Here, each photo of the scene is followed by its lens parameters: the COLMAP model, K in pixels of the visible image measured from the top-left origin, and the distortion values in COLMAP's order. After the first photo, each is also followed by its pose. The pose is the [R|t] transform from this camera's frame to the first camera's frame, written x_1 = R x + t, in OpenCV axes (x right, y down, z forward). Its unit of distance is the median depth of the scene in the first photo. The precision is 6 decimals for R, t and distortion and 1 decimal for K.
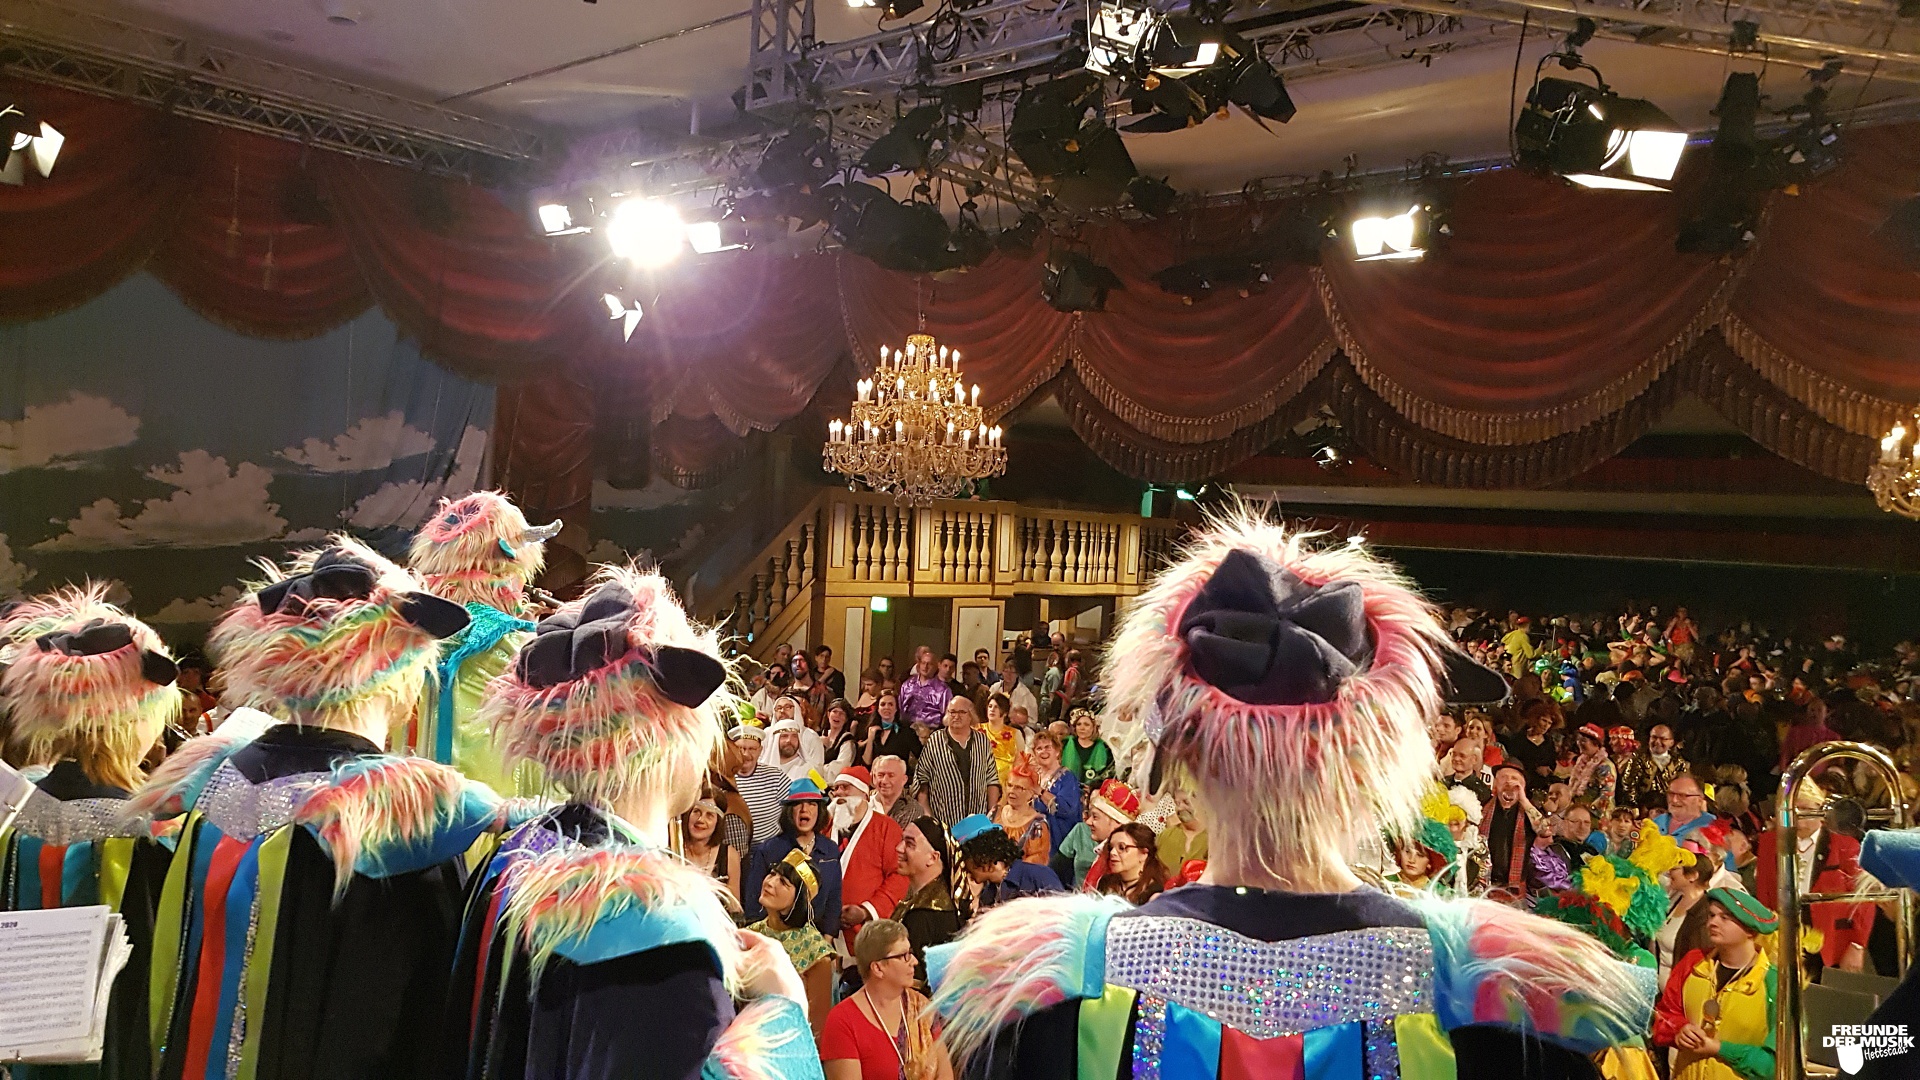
lens RADIAL K [[1480.6, 0, 941.0], [0, 1480.6, 556.5], [0, 0, 1]] dist [0.085894, -0.138010]
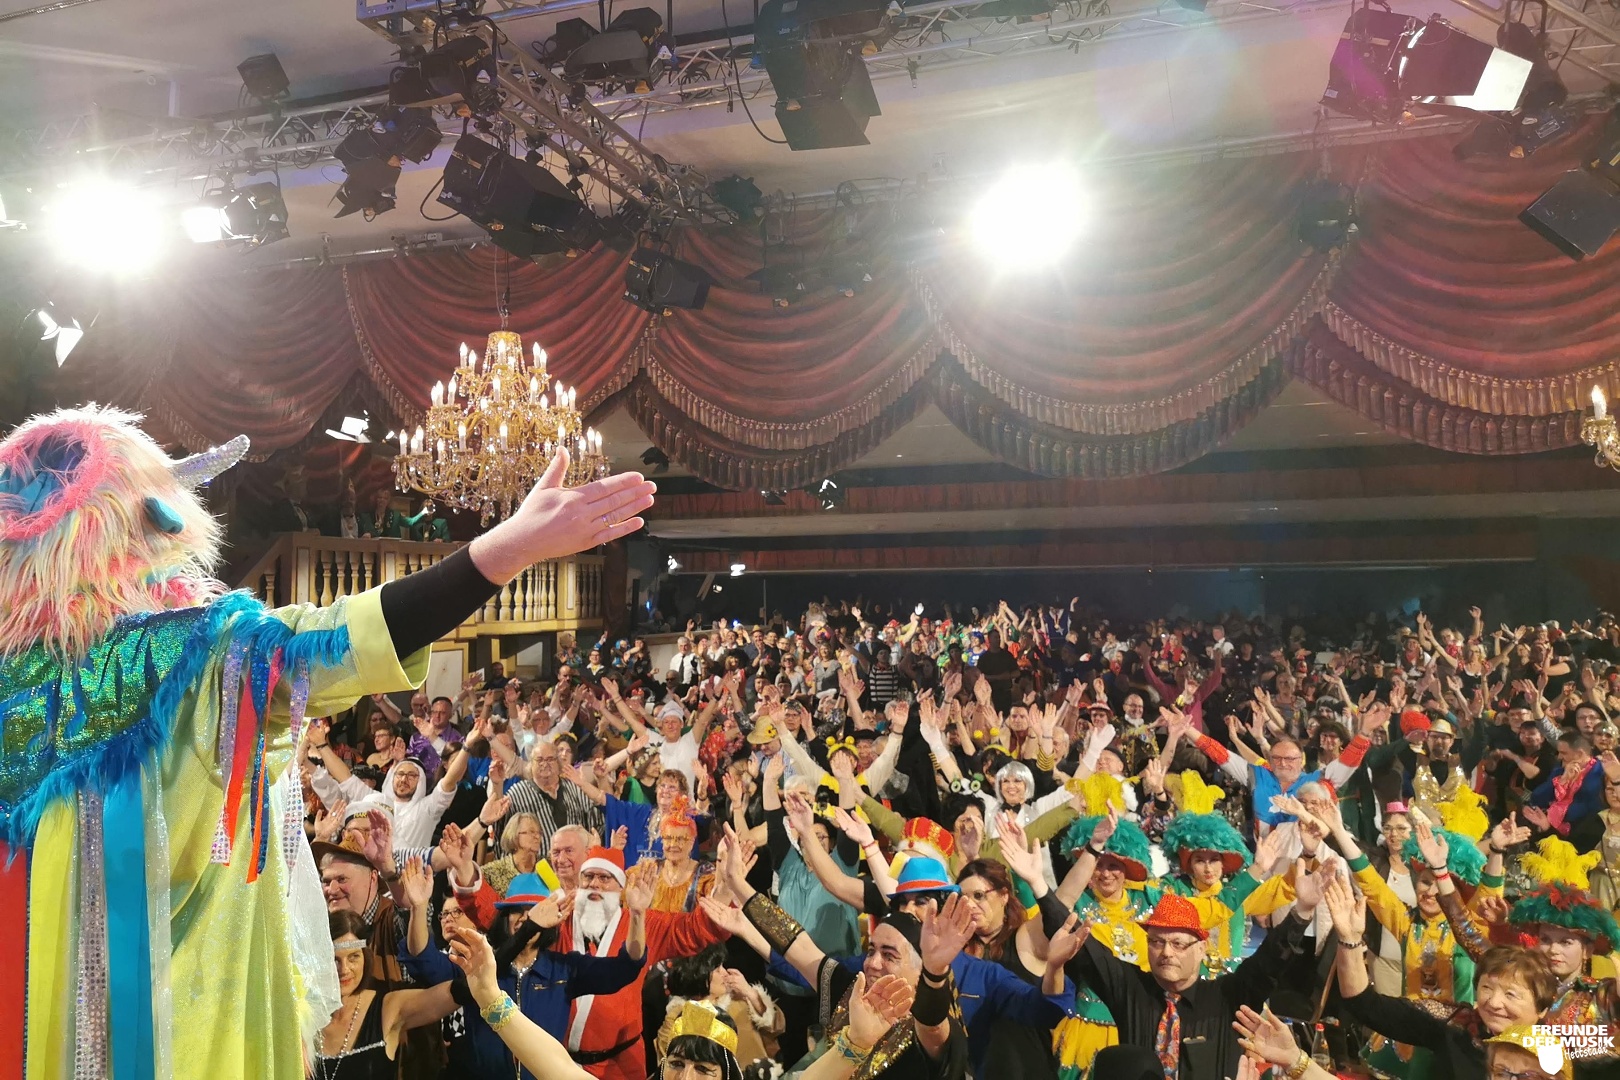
lens RADIAL K [[1251.7, 0, 780.5], [0, 1251.7, 503.3], [0, 0, 1]] dist [0.016293, -0.030316]
pose [[0.921952, -0.038226, 0.385412, -0.147000], [0.068528, 0.995517, -0.065190, 0.010753], [-0.381192, 0.086514, 0.920439, 0.250946]]
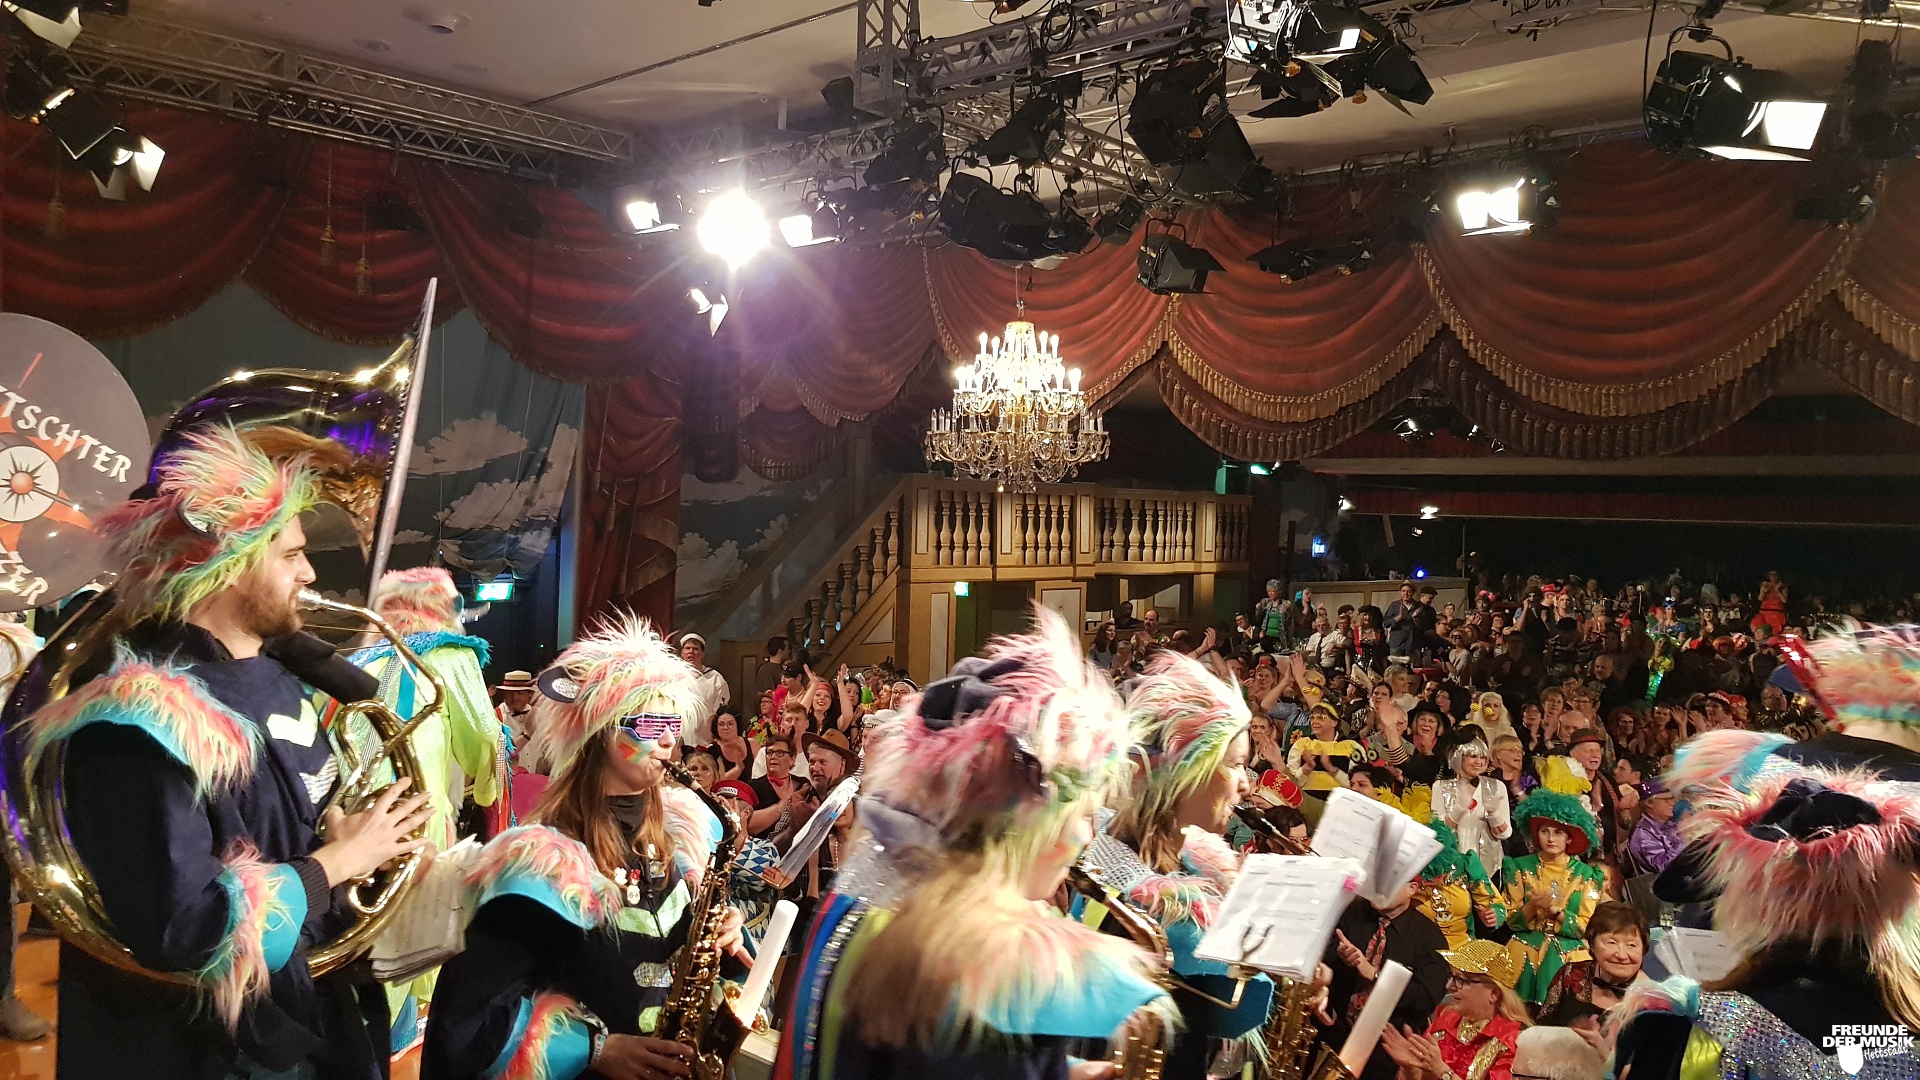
lens RADIAL K [[1480.6, 0, 971.1], [0, 1480.6, 520.9], [0, 0, 1]] dist [0.085894, -0.138010]
pose [[0.999520, -0.027908, -0.013470, -0.035218], [0.027767, 0.999559, -0.010561, -0.005164], [0.013759, 0.010181, 0.999854, -0.000661]]
